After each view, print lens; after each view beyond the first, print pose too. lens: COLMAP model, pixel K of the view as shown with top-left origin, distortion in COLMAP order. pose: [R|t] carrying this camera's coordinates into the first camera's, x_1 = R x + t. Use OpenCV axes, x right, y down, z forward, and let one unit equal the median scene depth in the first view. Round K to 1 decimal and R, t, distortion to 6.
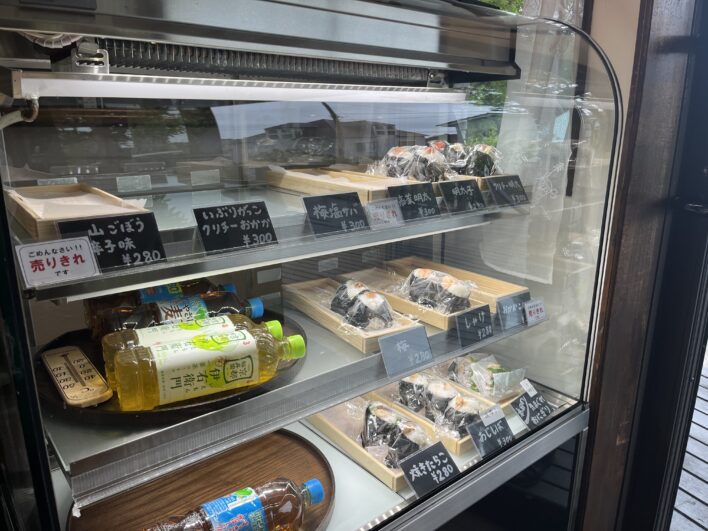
lens RADIAL K [[533.8, 0, 354.0], [0, 533.8, 265.5], [0, 0, 1]] dist [0.089894, -0.122117]
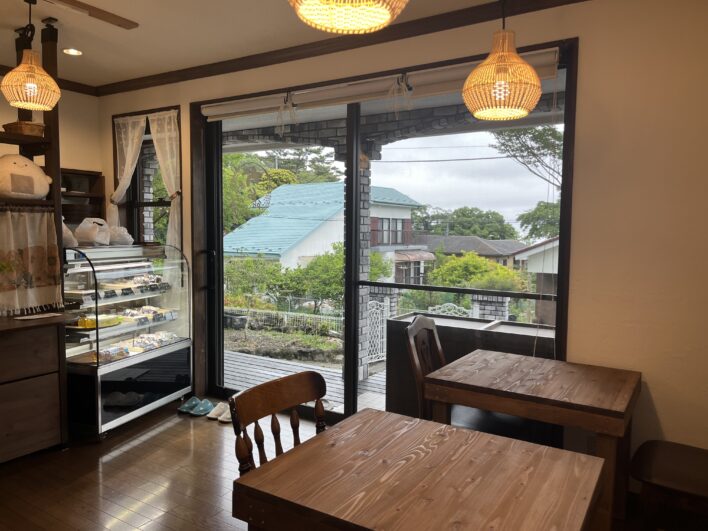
lens RADIAL K [[533.8, 0, 354.0], [0, 533.8, 265.5], [0, 0, 1]] dist [0.089894, -0.122117]
pose [[0.845775, -0.032416, 0.532554, -0.732716], [0.136597, 0.978042, -0.157403, 0.591214], [-0.515758, 0.205872, 0.831631, -3.433575]]
